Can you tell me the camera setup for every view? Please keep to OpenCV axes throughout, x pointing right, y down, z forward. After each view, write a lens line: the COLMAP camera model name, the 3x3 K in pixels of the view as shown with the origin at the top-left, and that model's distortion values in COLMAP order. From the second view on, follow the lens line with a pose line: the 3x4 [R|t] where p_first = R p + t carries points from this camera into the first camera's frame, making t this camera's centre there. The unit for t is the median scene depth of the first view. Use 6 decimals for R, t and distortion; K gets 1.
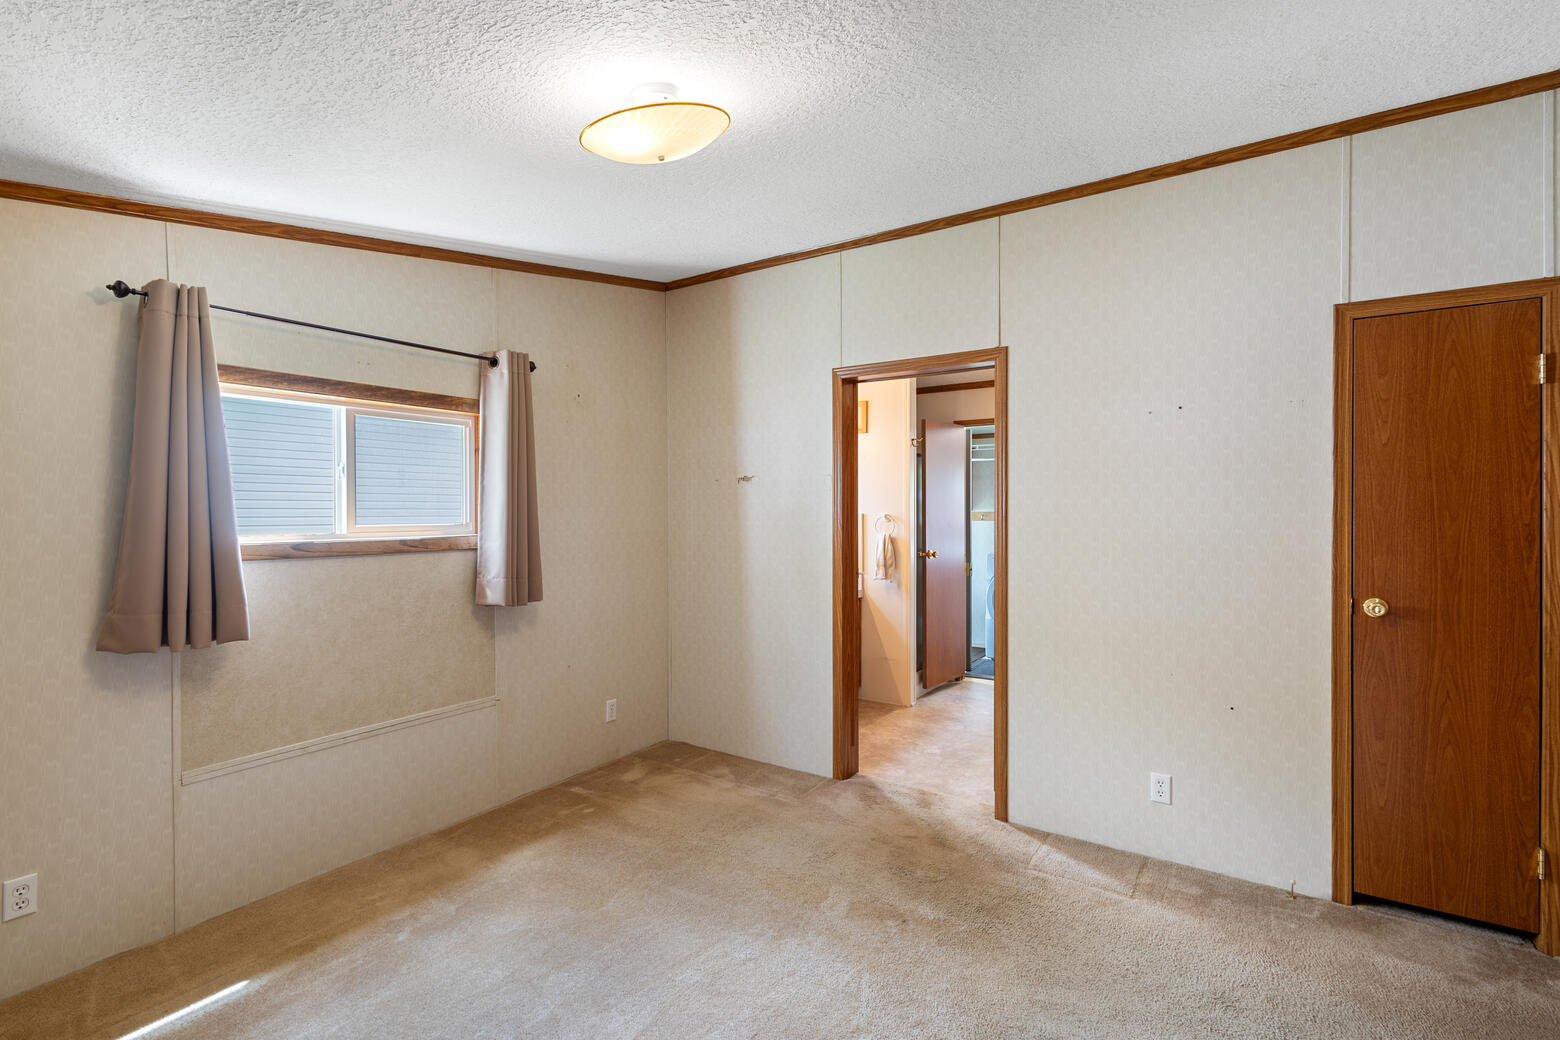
lens RADIAL K [[731.3, 0, 782.7], [0, 731.3, 515.7], [0, 0, 1]] dist [0.006535, -0.000136]
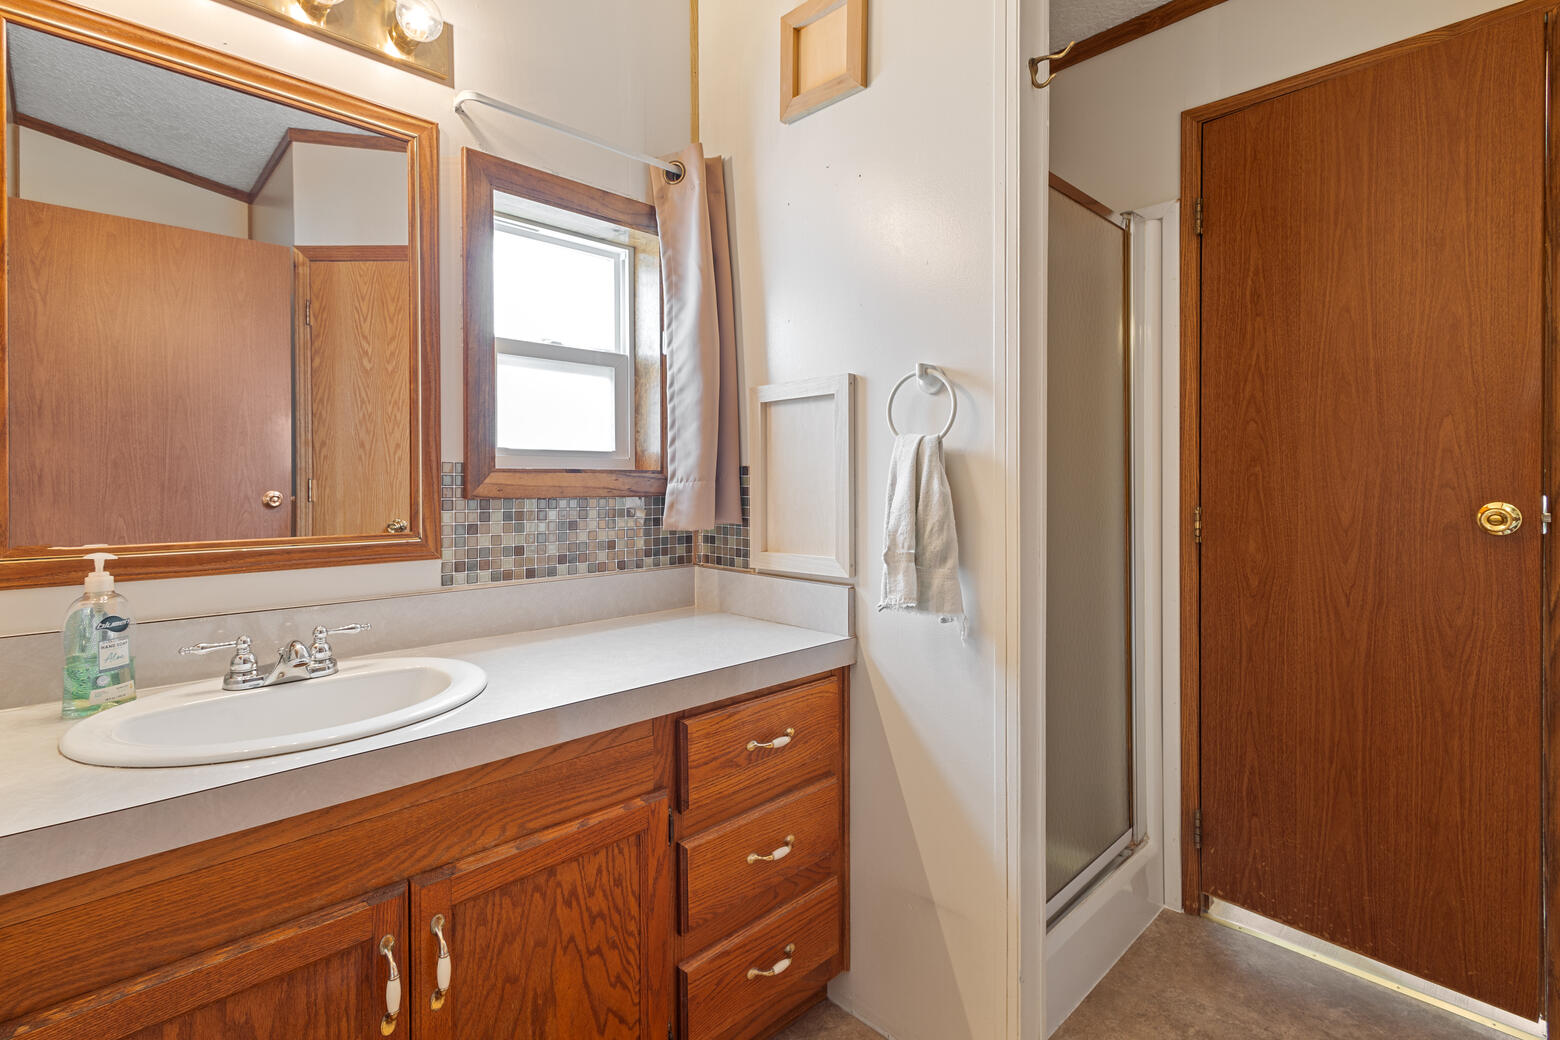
lens RADIAL K [[731.3, 0, 778.1], [0, 731.3, 511.8], [0, 0, 1]] dist [0.006535, -0.000136]
pose [[0.991710, -0.003276, -0.128457, 0.123024], [0.004086, 0.999973, 0.006043, 0.050133], [0.128434, -0.006518, 0.991697, 0.734074]]
